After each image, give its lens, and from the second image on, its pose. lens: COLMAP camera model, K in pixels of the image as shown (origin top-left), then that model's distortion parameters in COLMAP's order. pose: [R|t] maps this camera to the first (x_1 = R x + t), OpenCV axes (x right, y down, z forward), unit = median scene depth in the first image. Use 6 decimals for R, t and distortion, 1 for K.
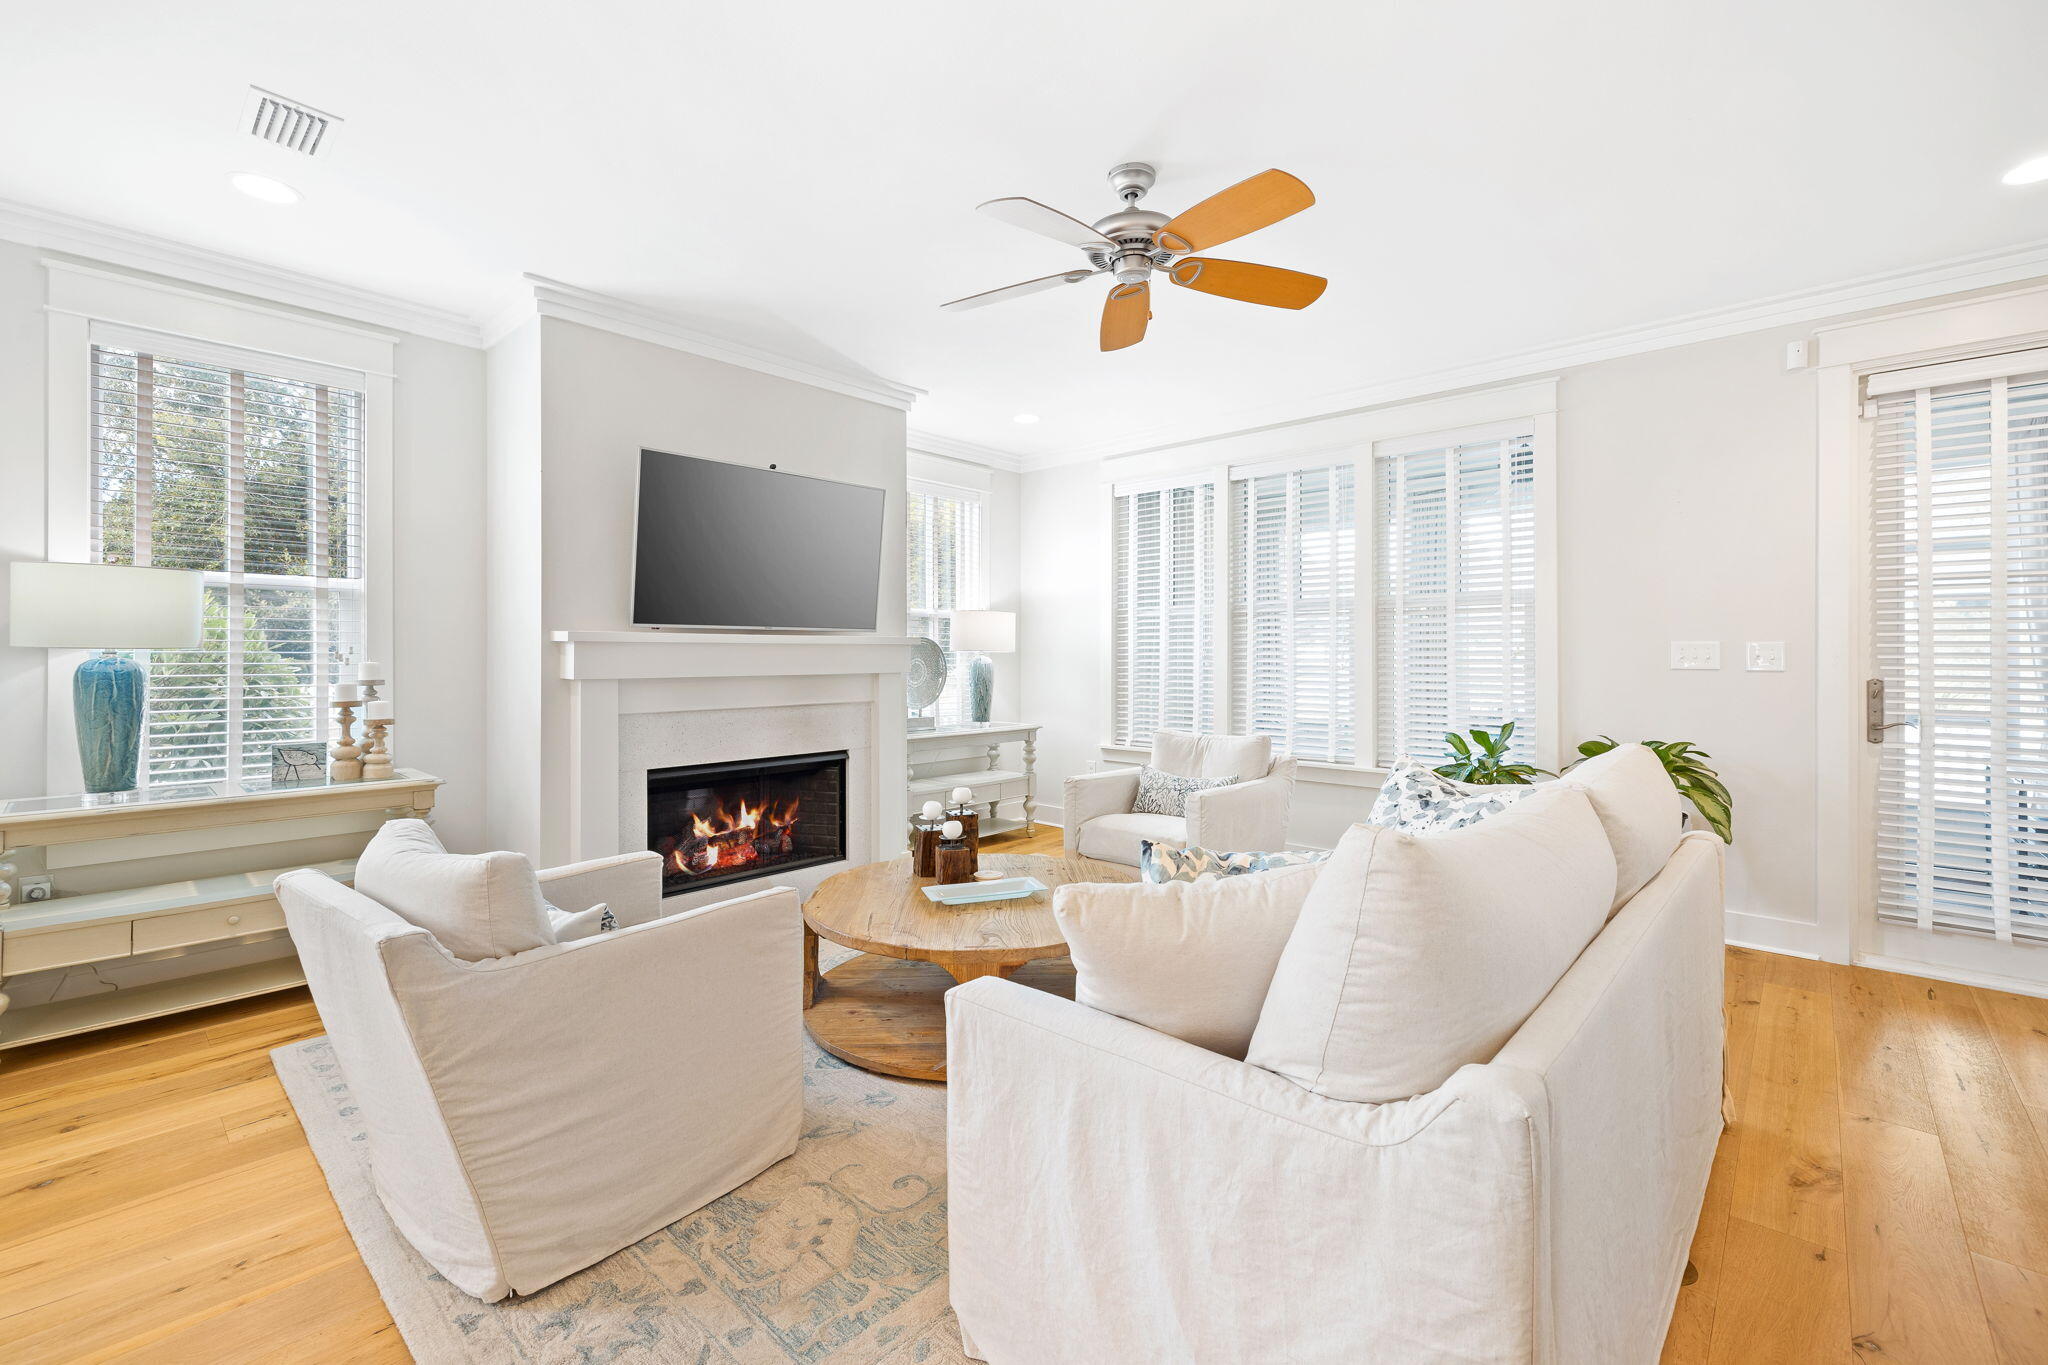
lens RADIAL K [[861.5, 0, 1007.7], [0, 861.5, 659.9], [0, 0, 1]] dist [0.000838, 0.000373]
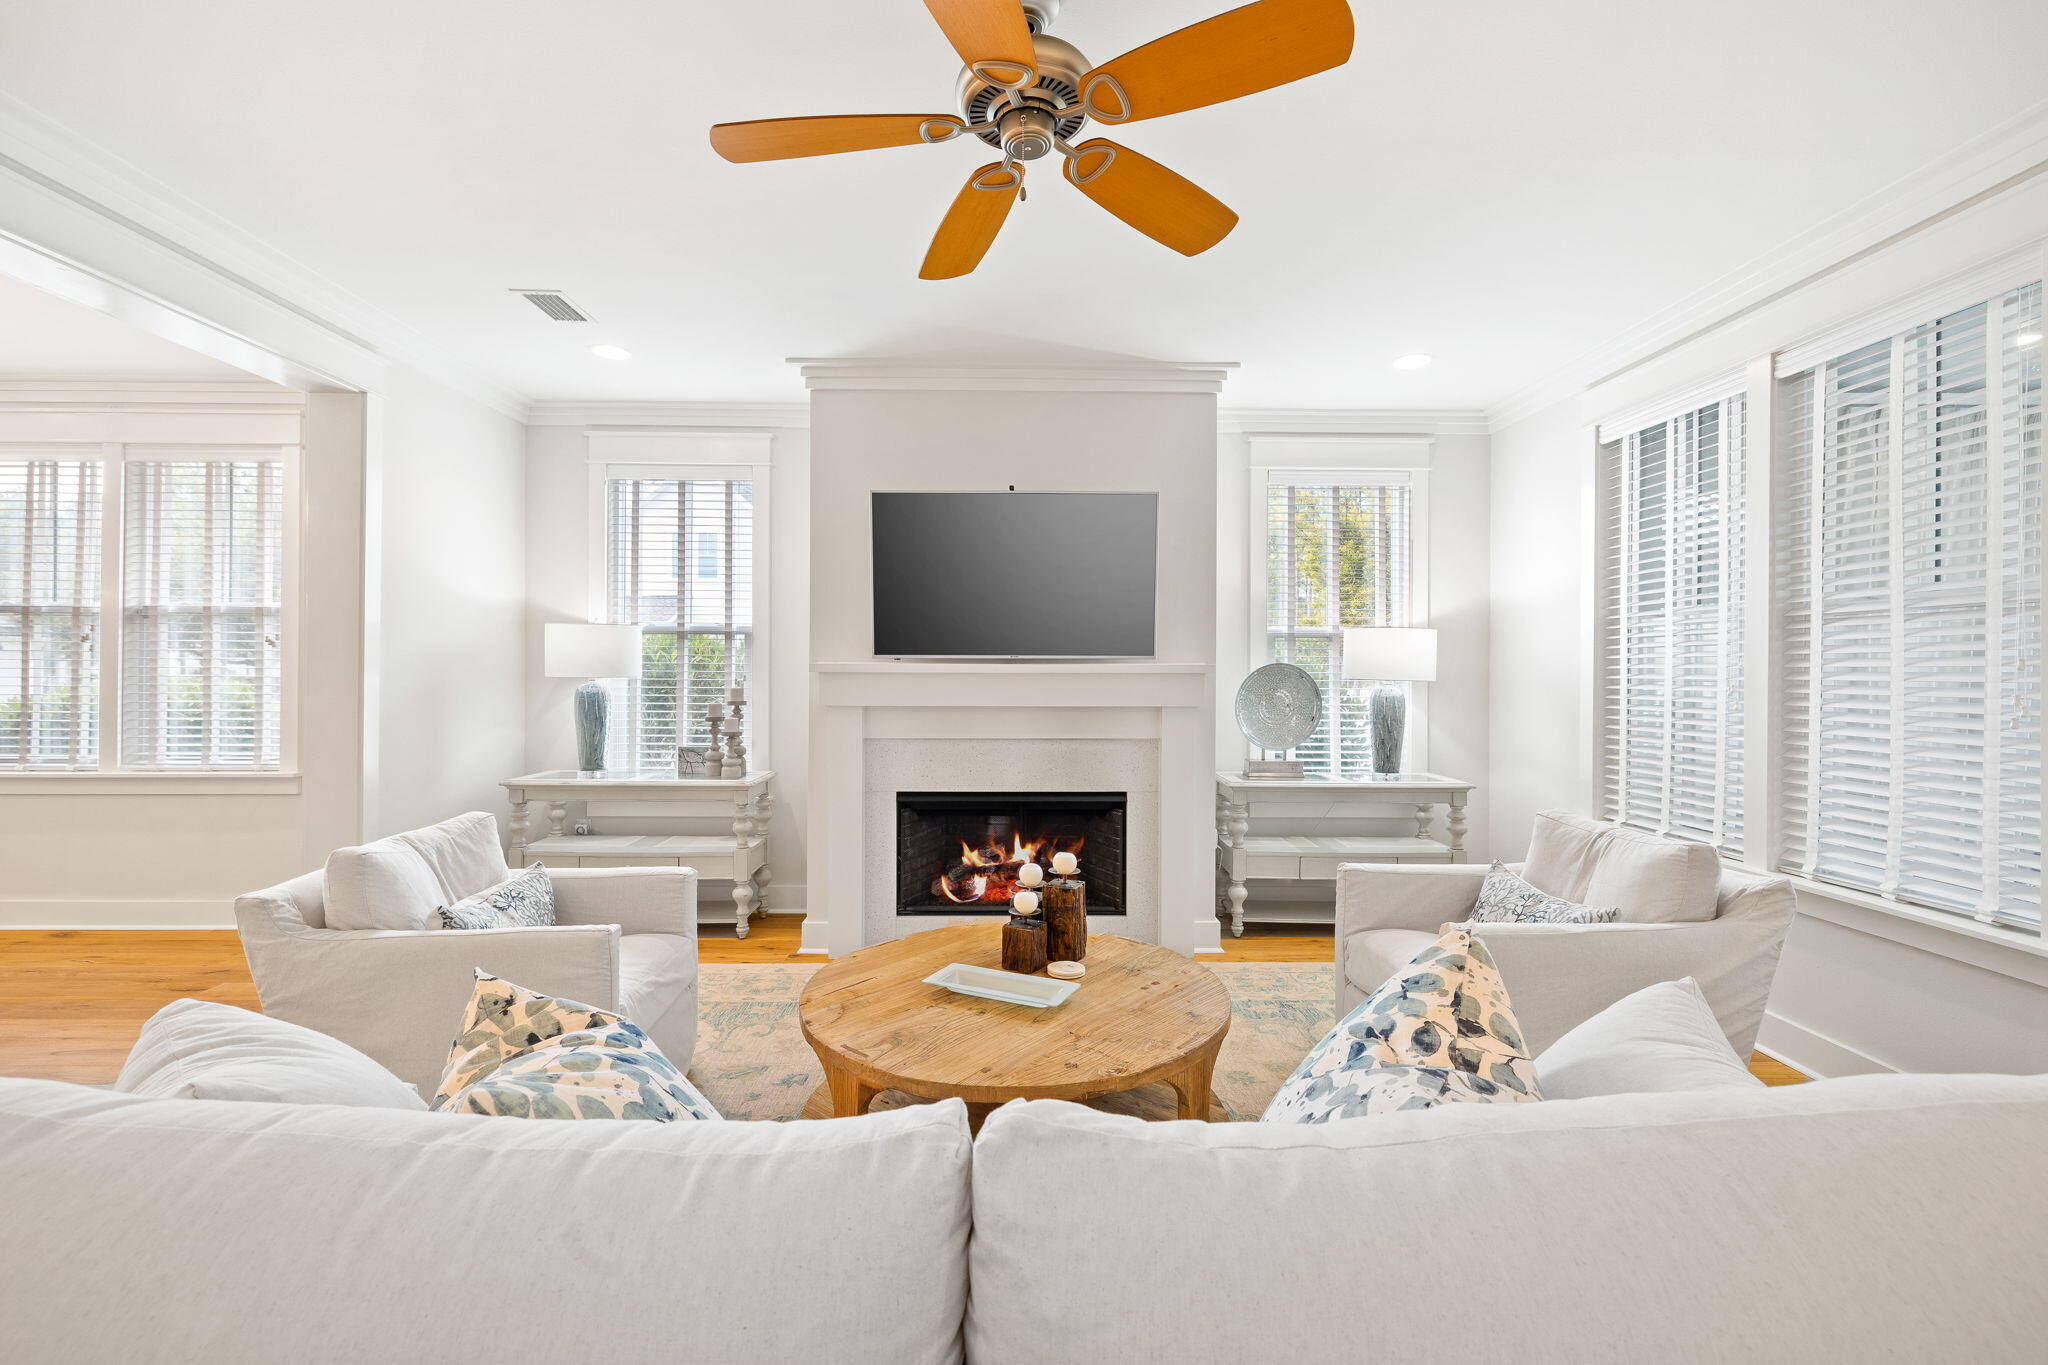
lens RADIAL K [[867.4, 0, 1022.7], [0, 867.4, 672.0], [0, 0, 1]] dist [-0.000043, -0.000308]
pose [[0.695152, 0.003295, -0.718855, 0.394508], [-0.008395, 0.999959, -0.003535, -0.015574], [0.718813, 0.008492, 0.695151, 0.314329]]
